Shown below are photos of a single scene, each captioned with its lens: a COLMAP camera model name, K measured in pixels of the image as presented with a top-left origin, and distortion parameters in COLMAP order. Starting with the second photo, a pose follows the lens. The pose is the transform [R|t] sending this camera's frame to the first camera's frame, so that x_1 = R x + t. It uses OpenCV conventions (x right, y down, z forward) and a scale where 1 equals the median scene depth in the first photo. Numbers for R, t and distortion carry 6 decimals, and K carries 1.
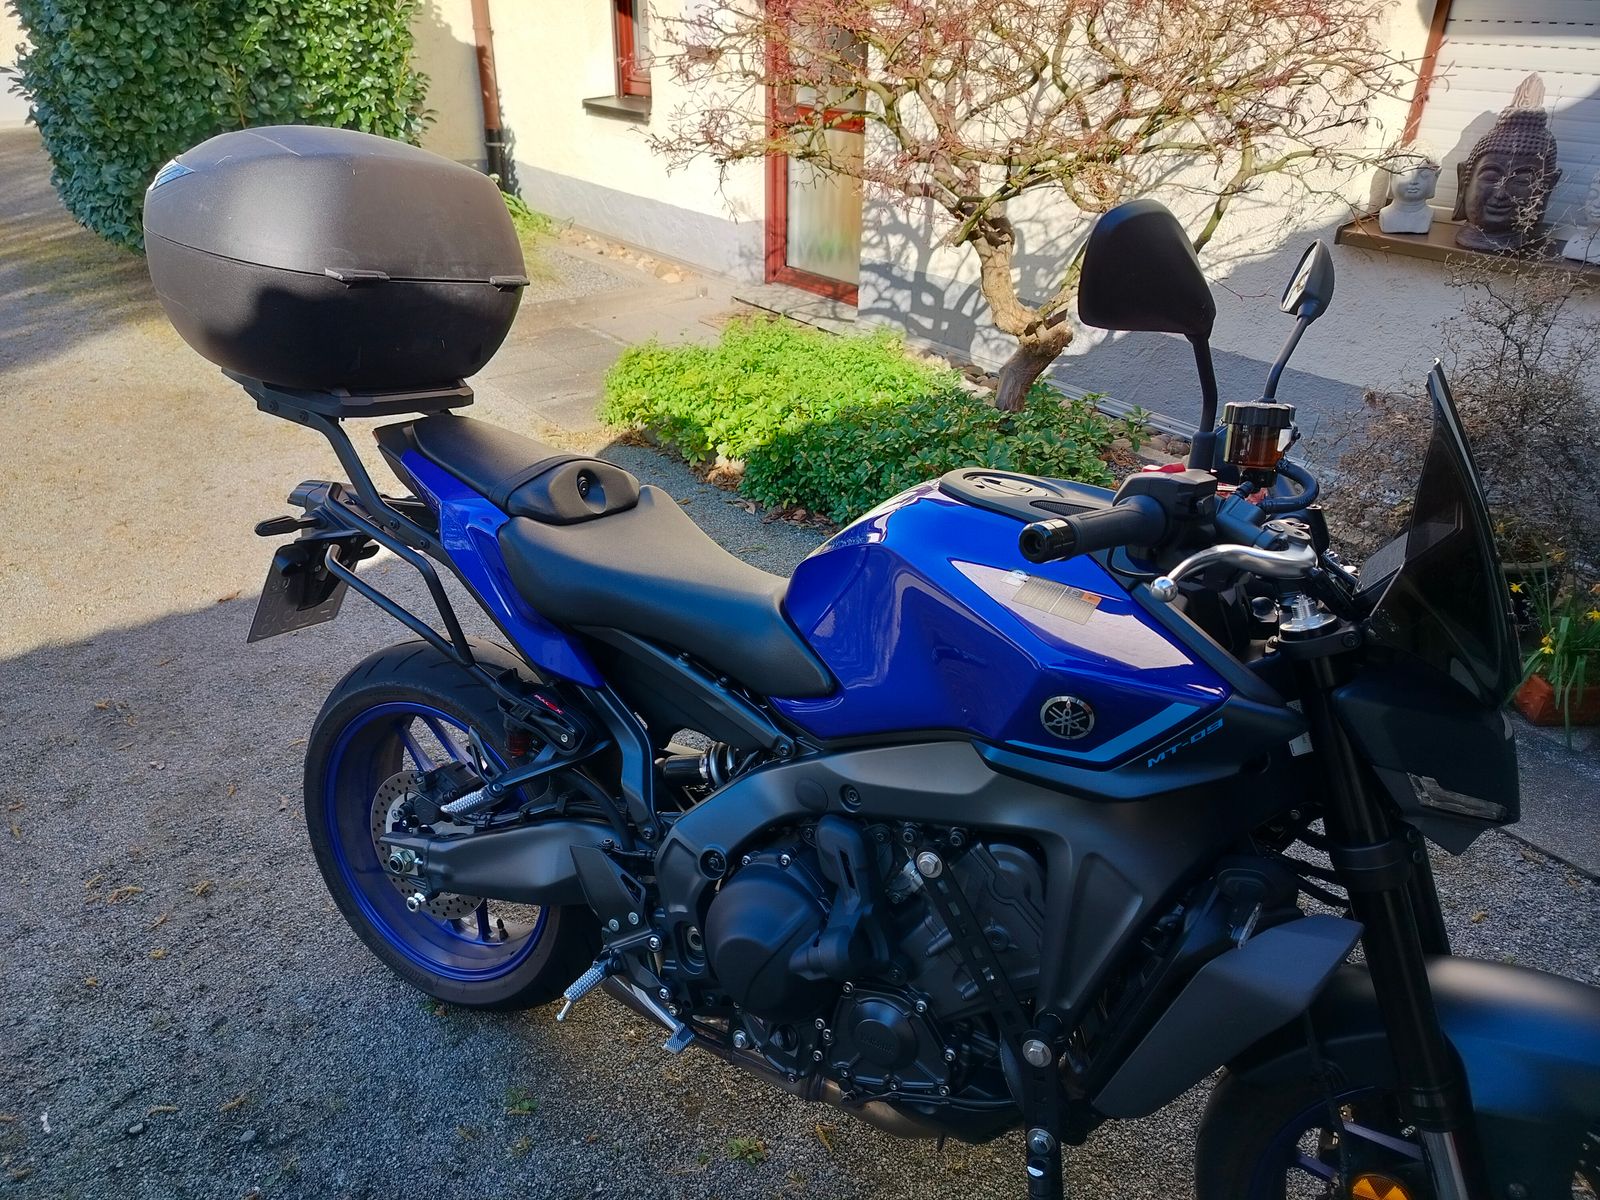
lens RADIAL K [[1121.4, 0, 795.4], [0, 1121.4, 599.7], [0, 0, 1]] dist [0.037864, -0.035897]
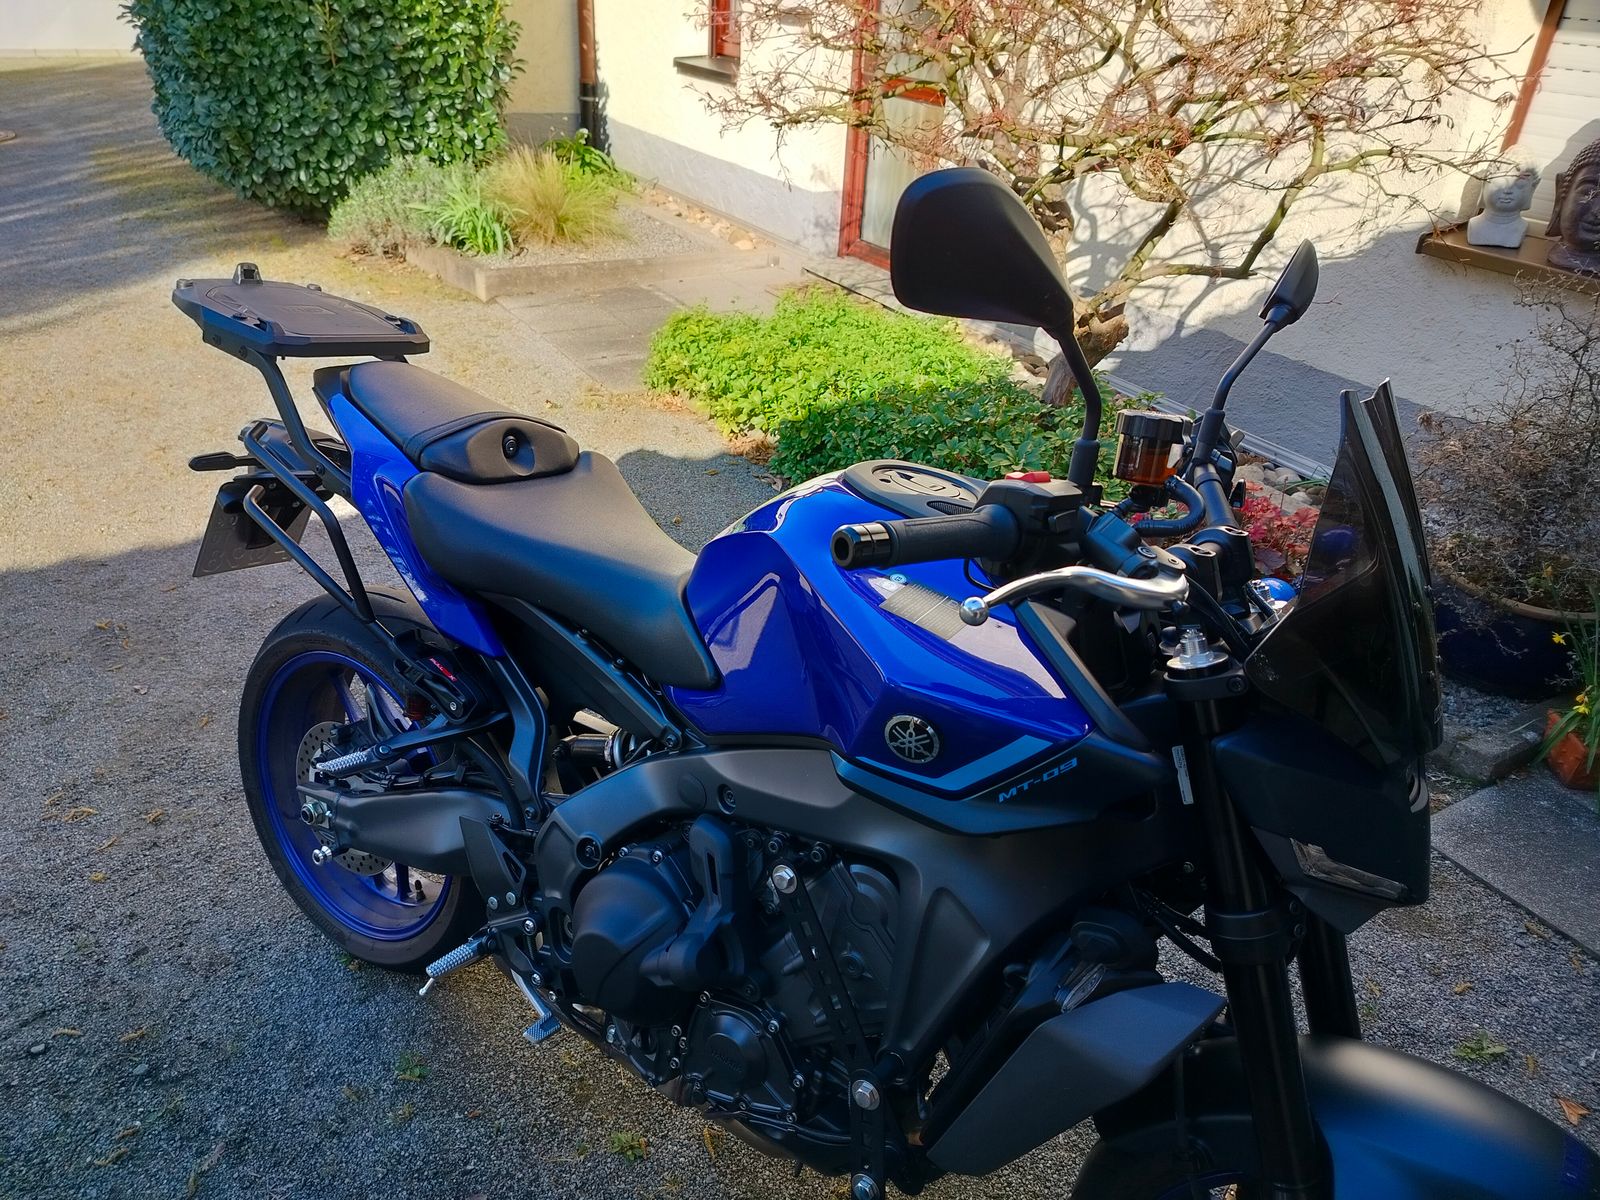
lens RADIAL K [[1123.4, 0, 800.0], [0, 1123.4, 600.0], [0, 0, 1]] dist [0.037056, -0.036700]
pose [[0.993472, 0.089162, -0.071162, 0.095143], [-0.087689, 0.995869, 0.023566, -0.009938], [0.072970, -0.017172, 0.997186, 0.038441]]
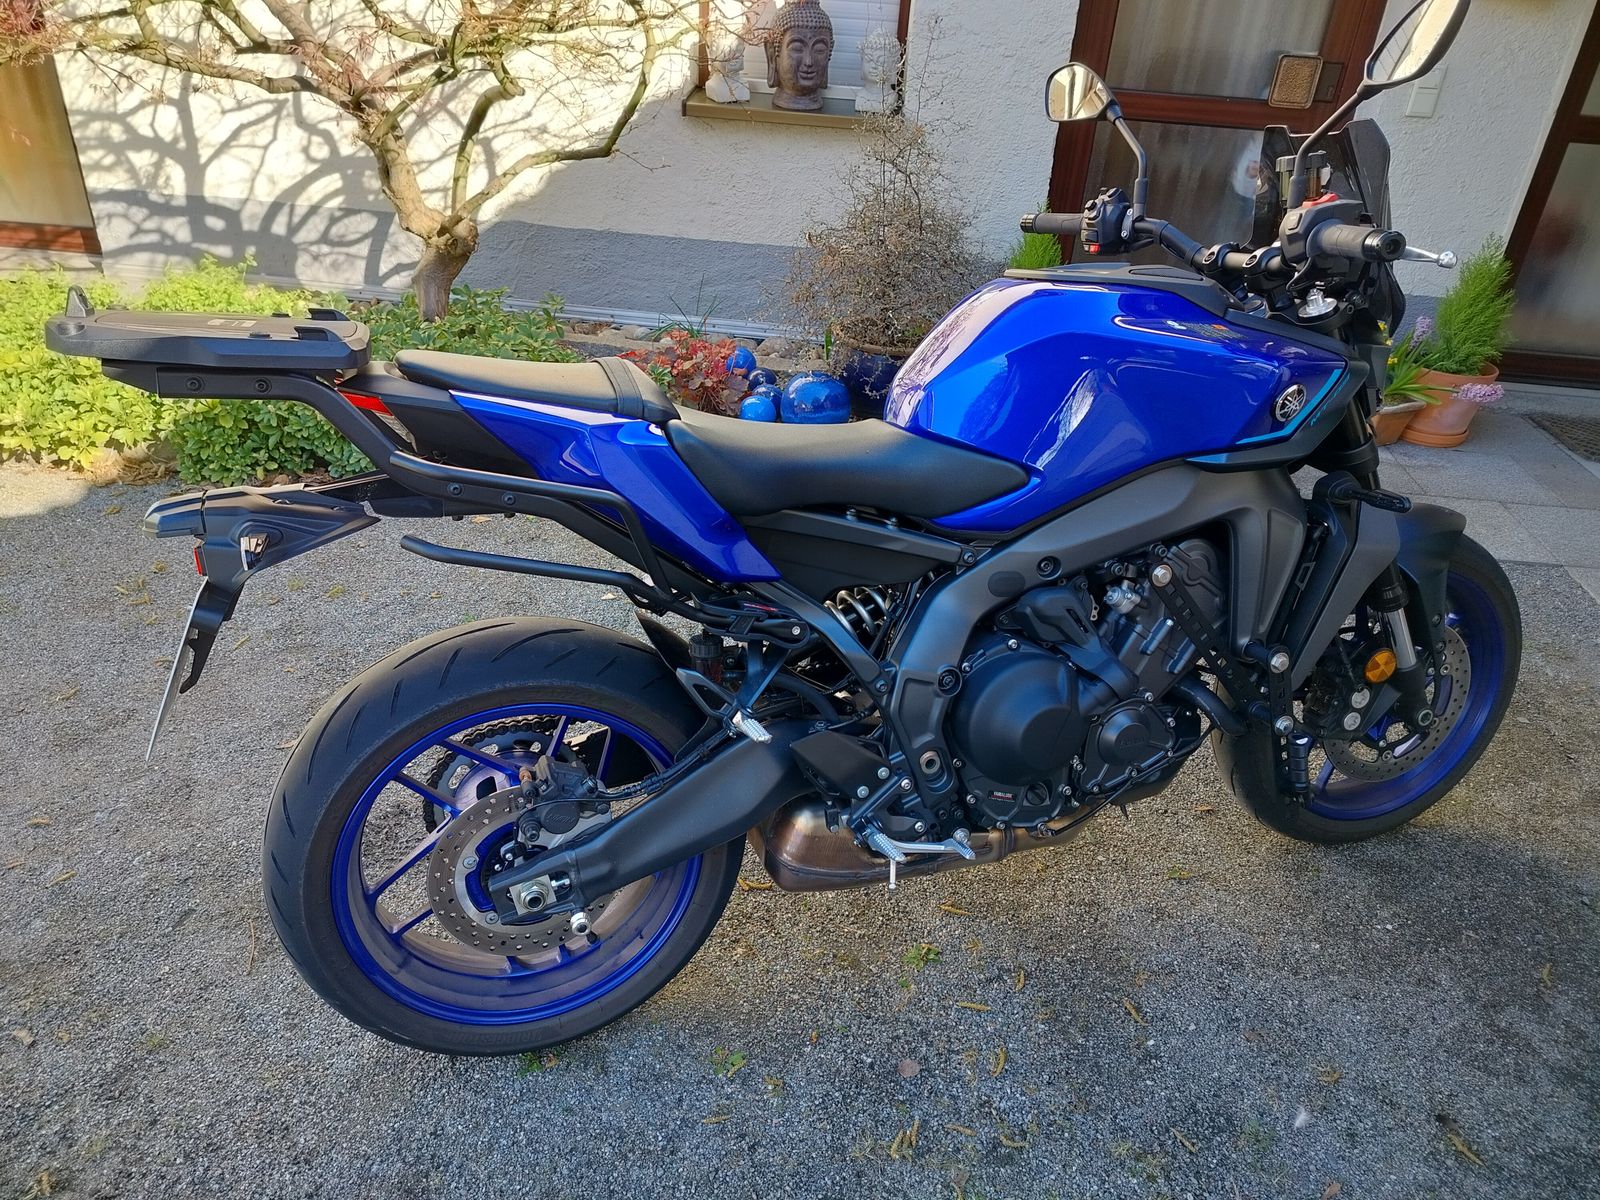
lens RADIAL K [[1119.4, 0, 799.6], [0, 1119.4, 592.4], [0, 0, 1]] dist [0.082722, -0.095267]
pose [[0.673971, -0.339893, 0.655924, -0.519627], [0.302179, 0.937037, 0.175069, -0.046237], [-0.674130, 0.080215, 0.734244, 0.187642]]
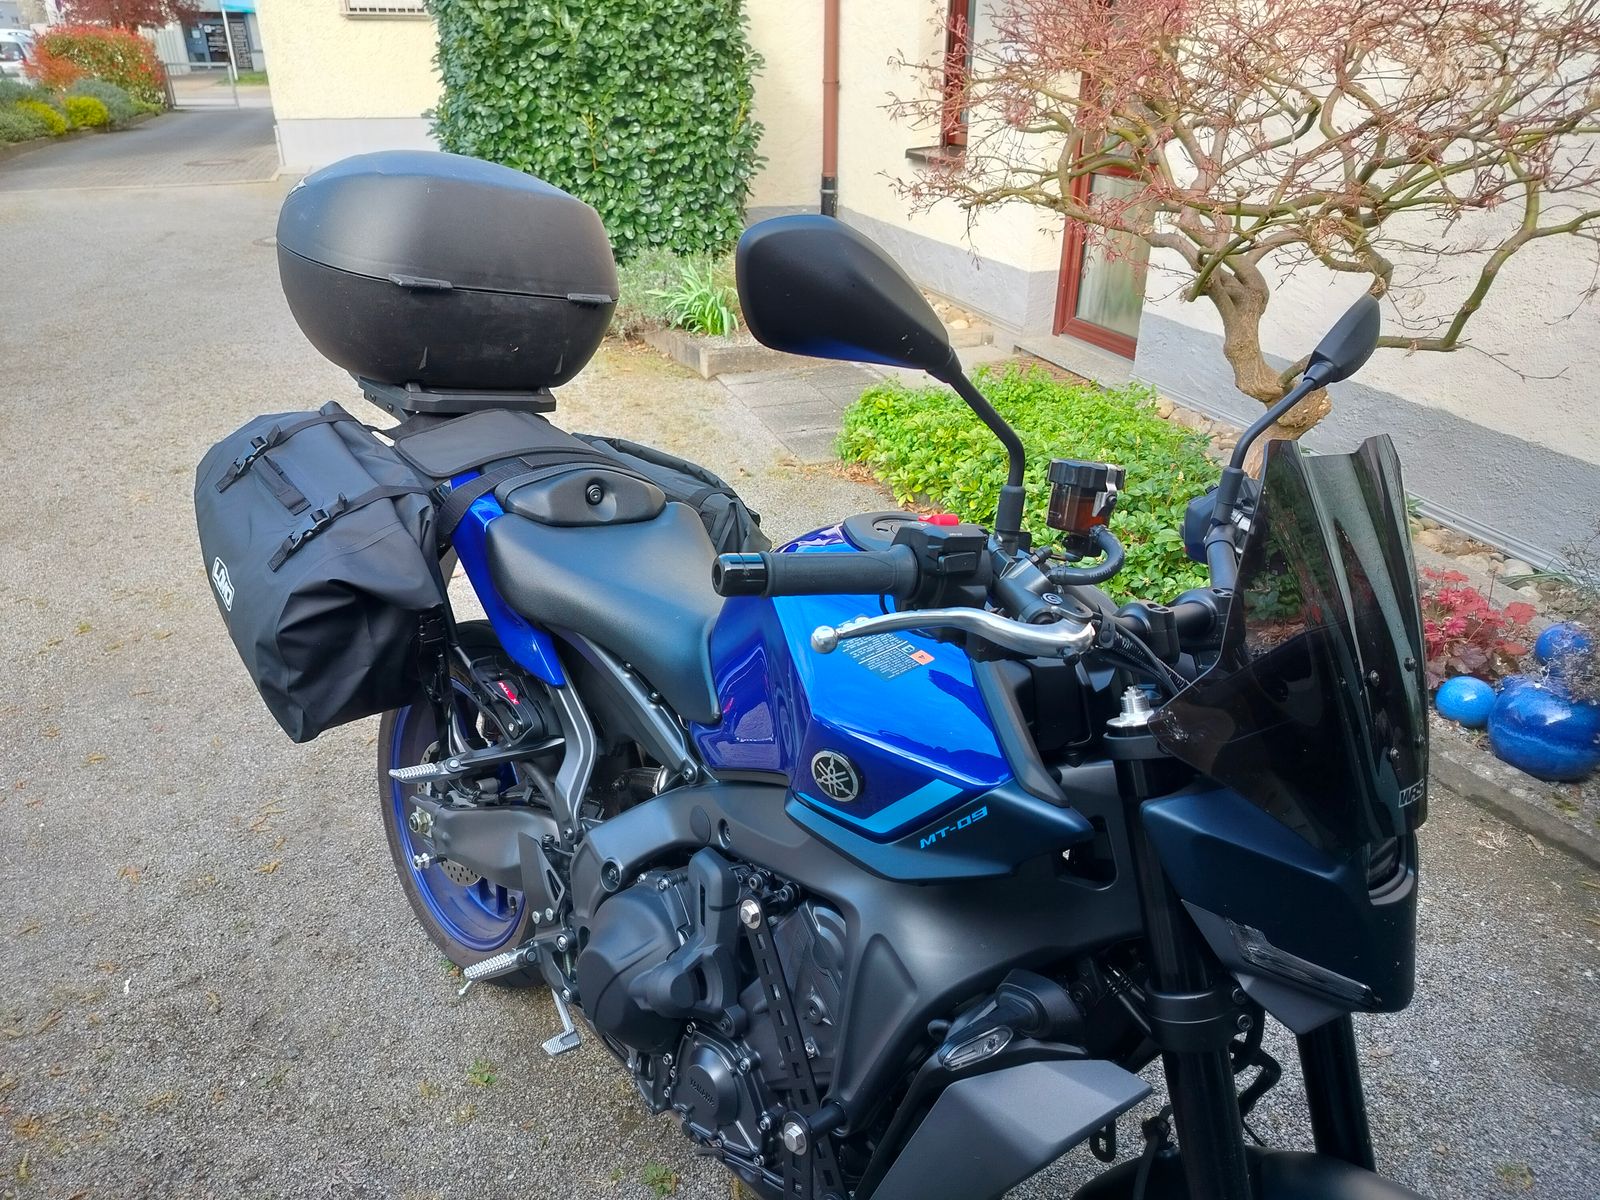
lens RADIAL K [[1121.4, 0, 795.4], [0, 1121.4, 599.7], [0, 0, 1]] dist [0.037864, -0.035897]
pose [[0.945493, 0.132271, -0.297569, 0.215130], [-0.144482, 0.989319, -0.019320, -0.007489], [0.291836, 0.061261, 0.954505, 0.046320]]
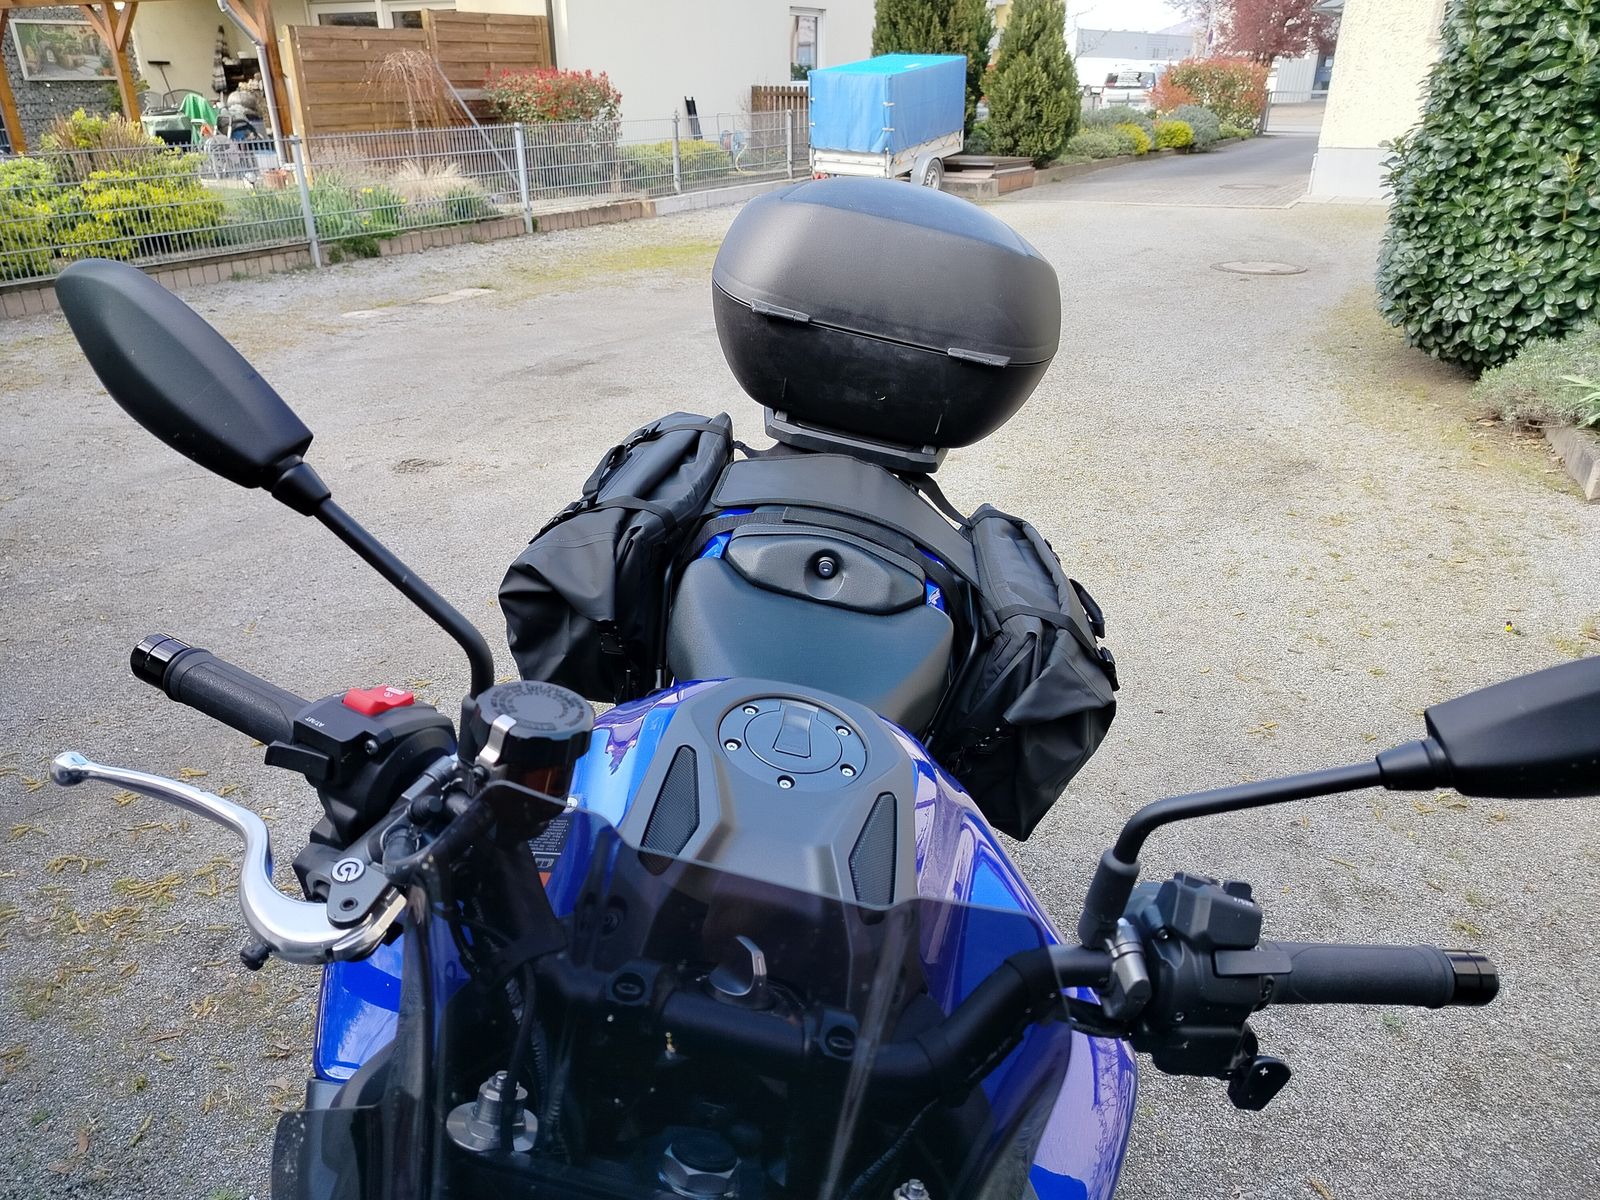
lens RADIAL K [[1123.4, 0, 800.0], [0, 1123.4, 600.0], [0, 0, 1]] dist [0.037056, -0.036700]
pose [[0.365704, 0.377488, -0.850743, 0.410315], [-0.434034, 0.877752, 0.202896, -0.178491], [0.823332, 0.295051, 0.484840, 0.380536]]
